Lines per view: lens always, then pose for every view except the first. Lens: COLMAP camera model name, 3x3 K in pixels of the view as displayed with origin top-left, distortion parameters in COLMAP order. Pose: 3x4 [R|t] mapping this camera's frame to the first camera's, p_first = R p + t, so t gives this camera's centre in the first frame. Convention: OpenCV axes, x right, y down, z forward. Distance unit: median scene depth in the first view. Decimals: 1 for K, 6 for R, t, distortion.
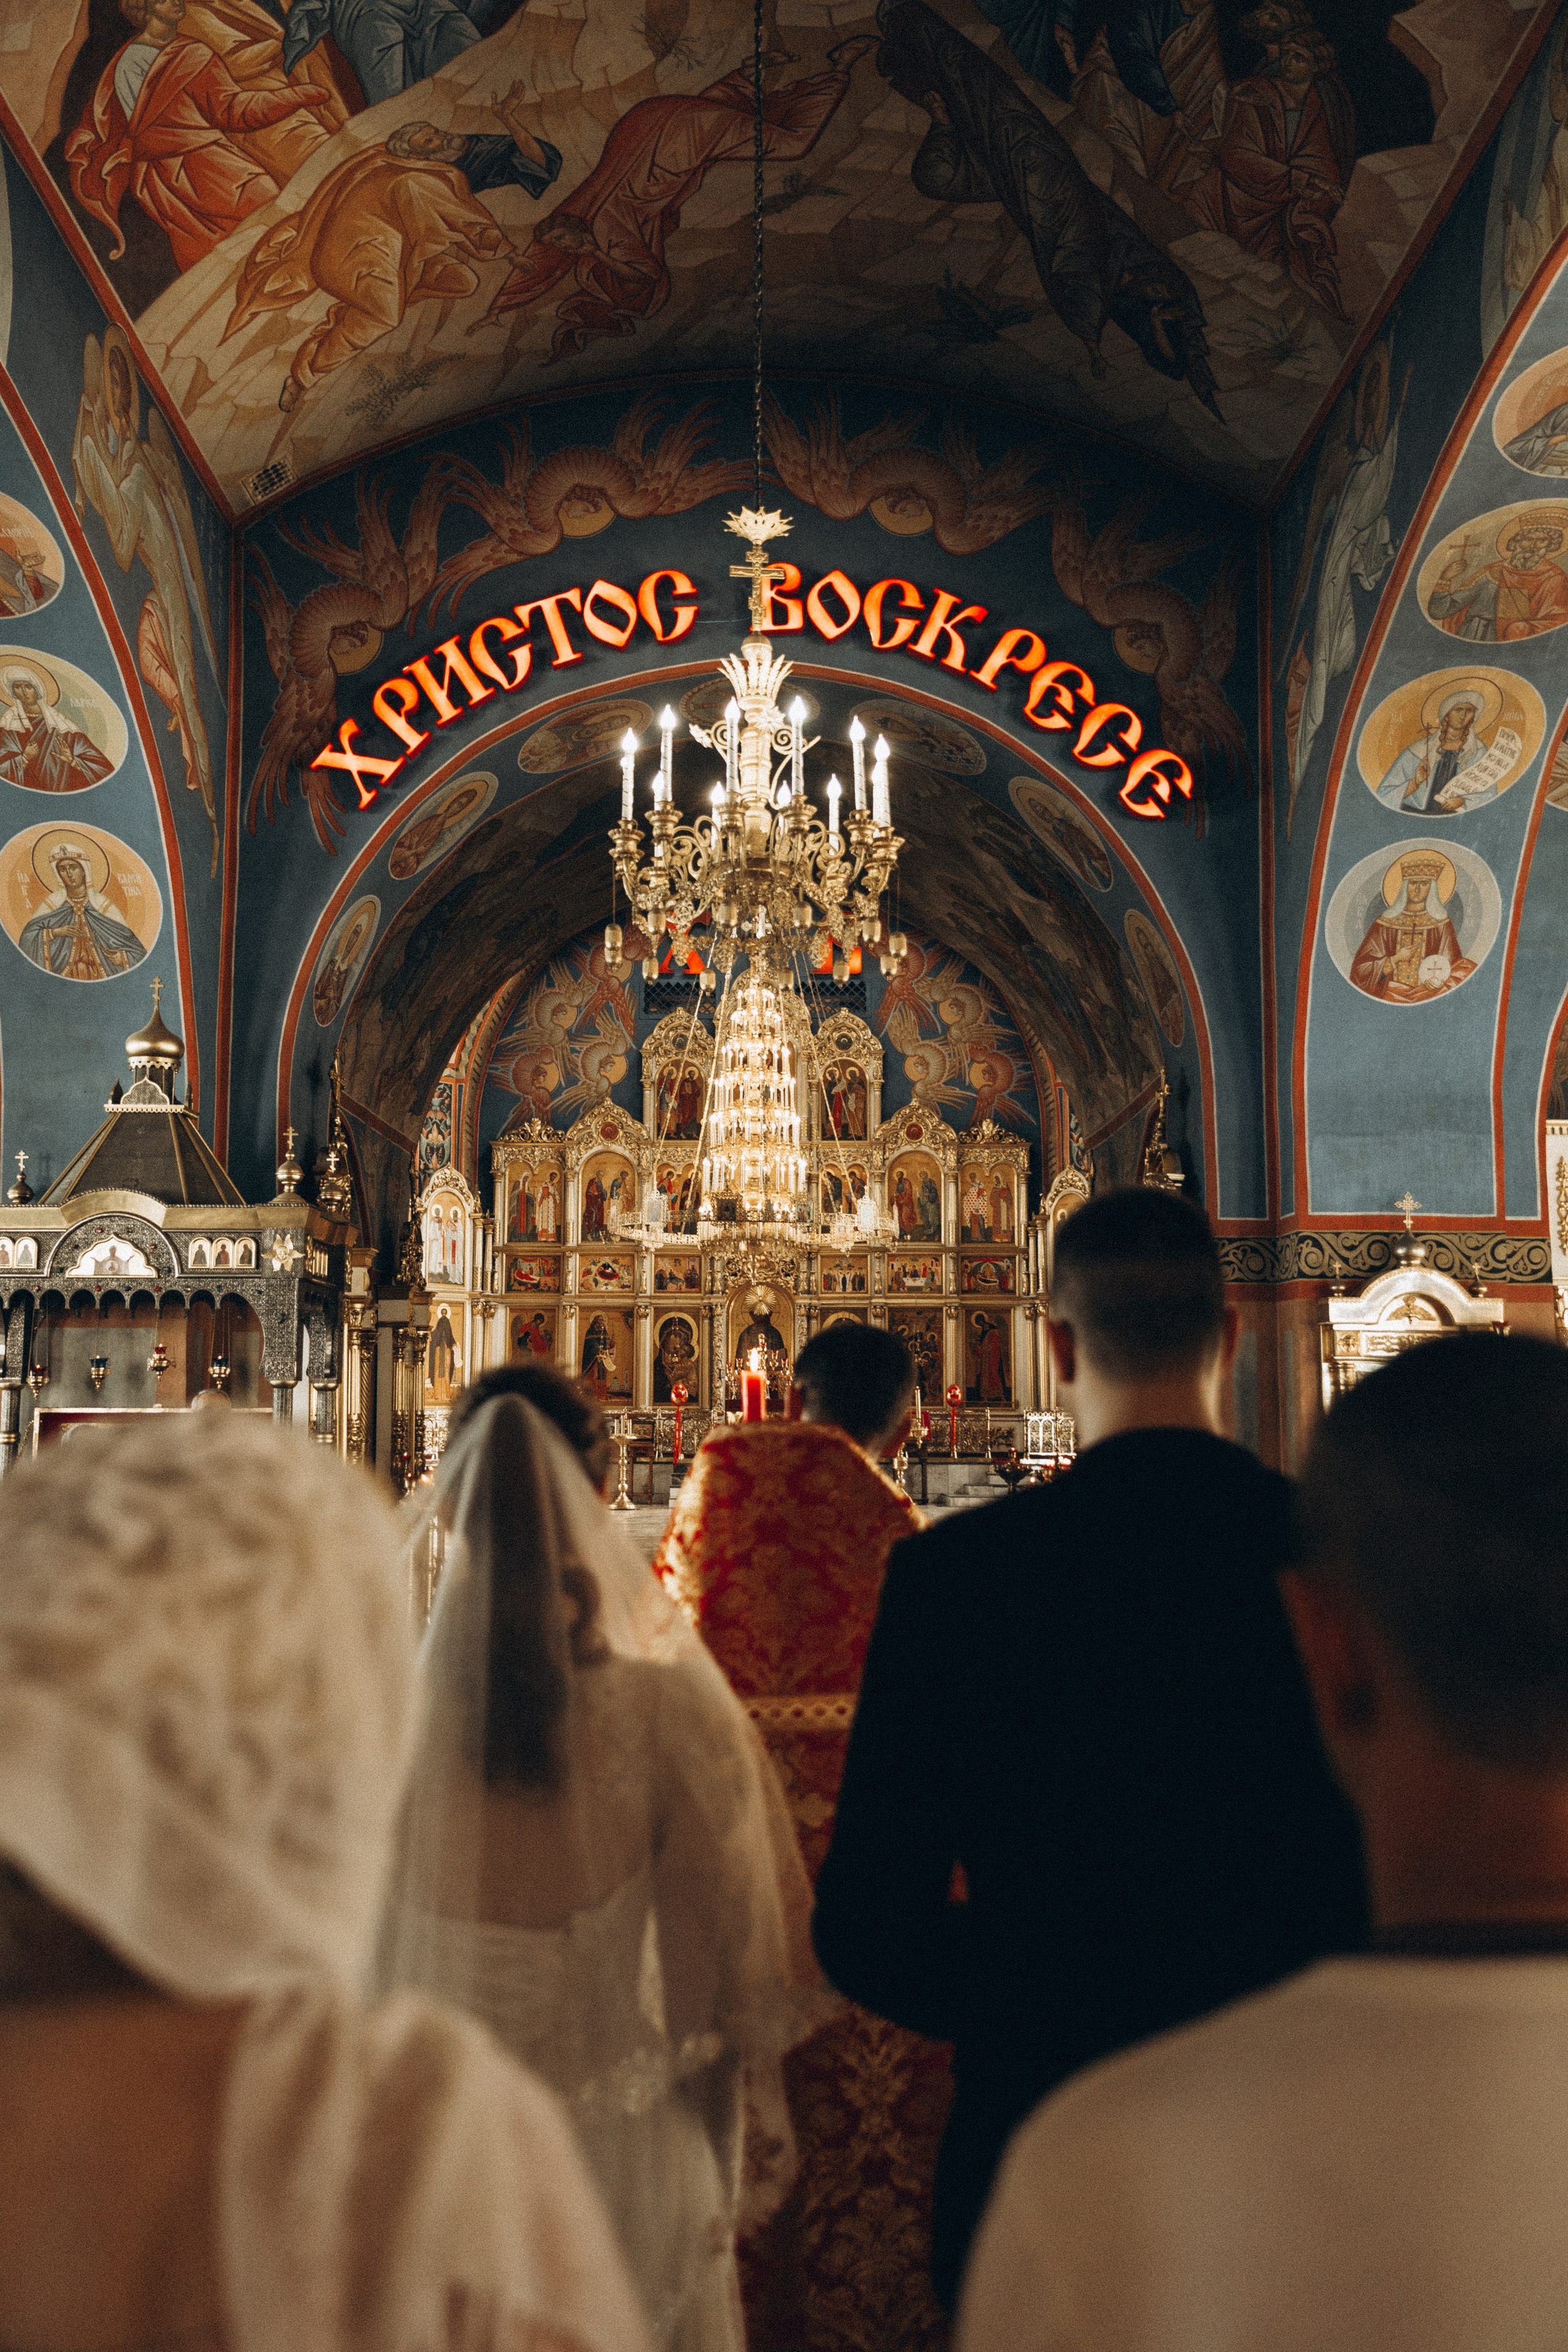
lens RADIAL K [[2077.7, 0, 784.0], [0, 2077.7, 1176.0], [0, 0, 1]] dist [0.062939, -0.061736]
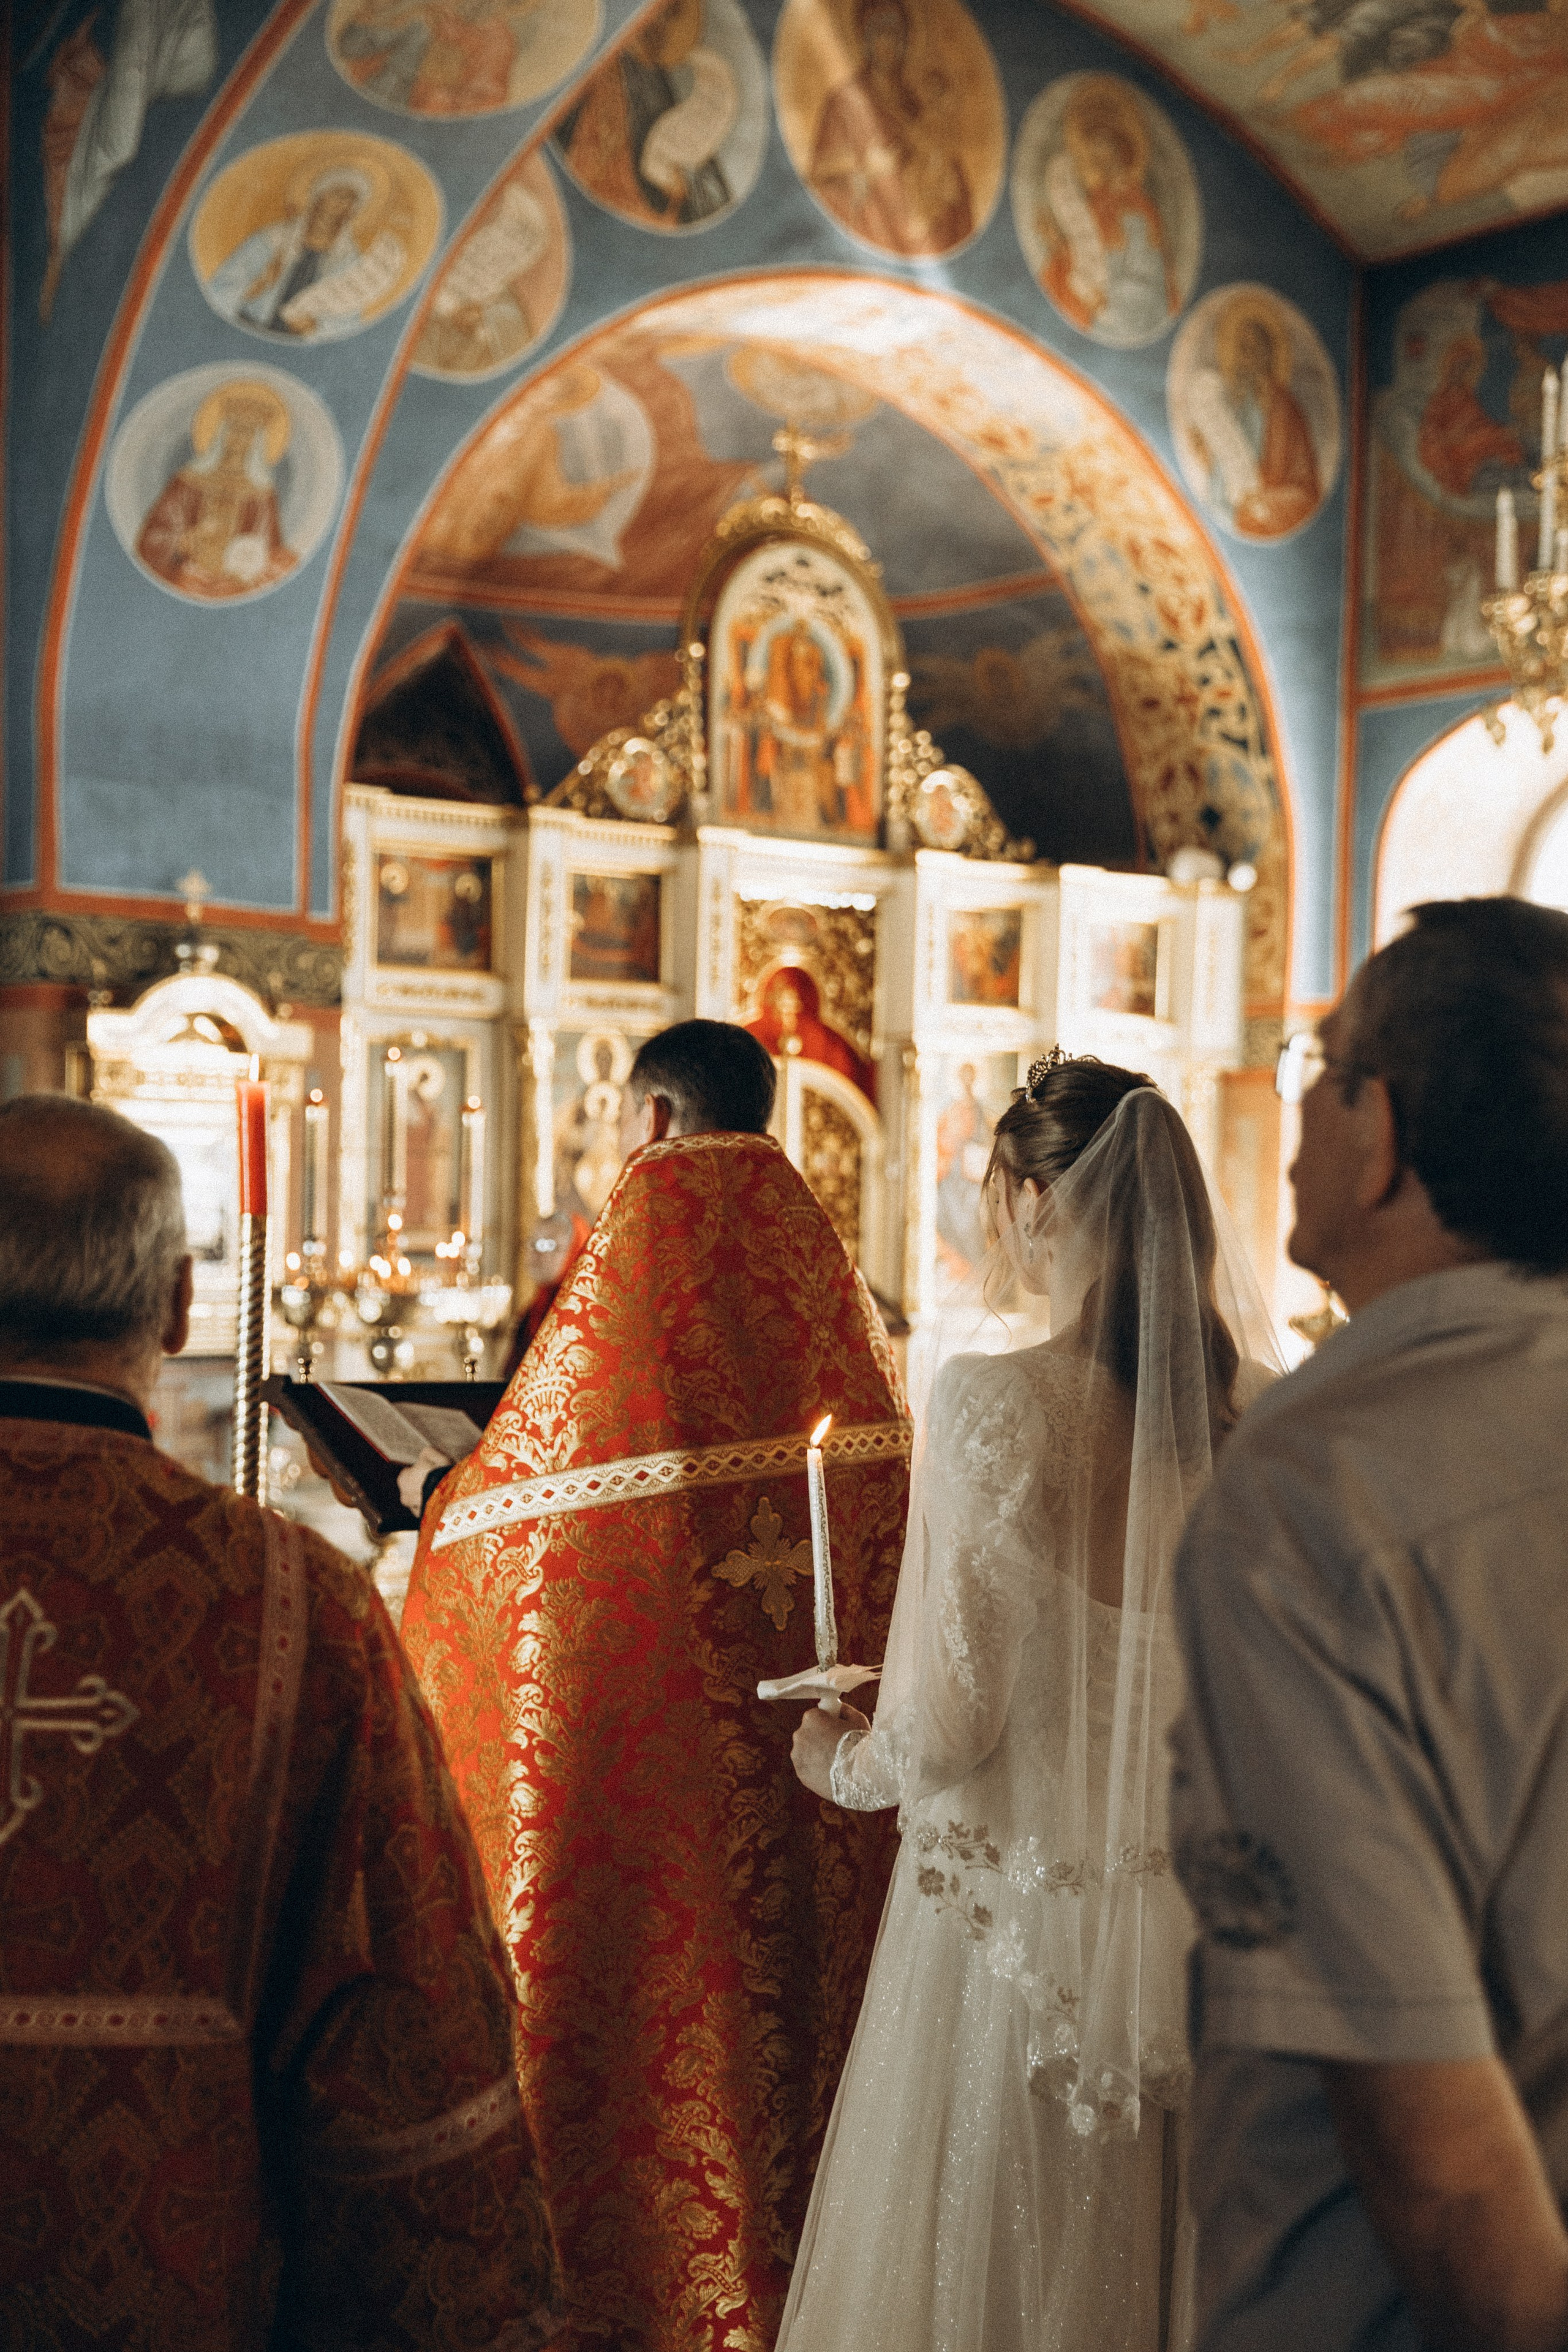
lens RADIAL K [[3228.7, 0, 792.4], [0, 3228.7, 1178.8], [0, 0, 1]] dist [0.402878, -1.018082]
pose [[0.794505, 0.022102, 0.606855, -0.219505], [-0.087316, 0.993111, 0.078146, 0.007469], [-0.600947, -0.115076, 0.790961, -0.023871]]
